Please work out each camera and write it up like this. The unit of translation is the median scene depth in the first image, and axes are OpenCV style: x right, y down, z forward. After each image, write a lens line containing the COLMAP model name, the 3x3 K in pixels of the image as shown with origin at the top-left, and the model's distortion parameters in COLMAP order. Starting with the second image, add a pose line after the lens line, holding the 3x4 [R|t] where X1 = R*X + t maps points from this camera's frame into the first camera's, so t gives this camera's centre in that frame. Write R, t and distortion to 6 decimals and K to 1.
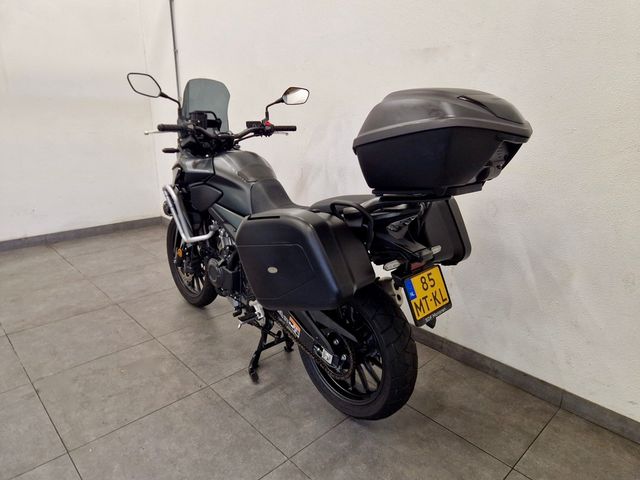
lens RADIAL K [[428.3, 0, 318.8], [0, 428.3, 236.0], [0, 0, 1]] dist [0.059050, -0.038840]
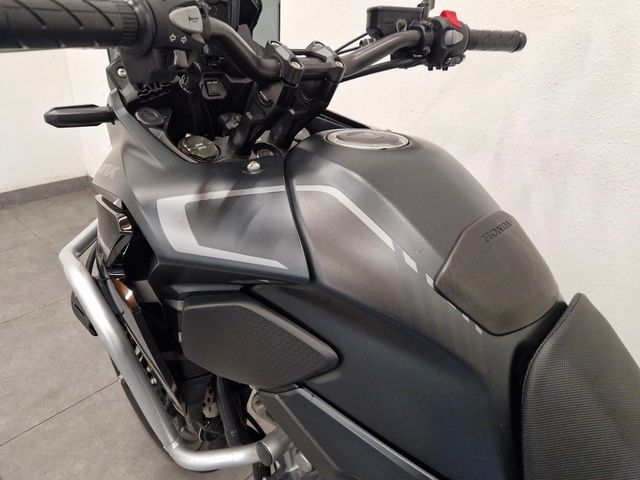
lens RADIAL K [[428.3, 0, 318.8], [0, 428.3, 236.0], [0, 0, 1]] dist [0.059050, -0.038840]
pose [[0.992819, -0.007679, 0.119383, -0.235355], [-0.016044, 0.980376, 0.196485, -0.180829], [-0.118549, -0.196989, 0.973212, 0.719121]]
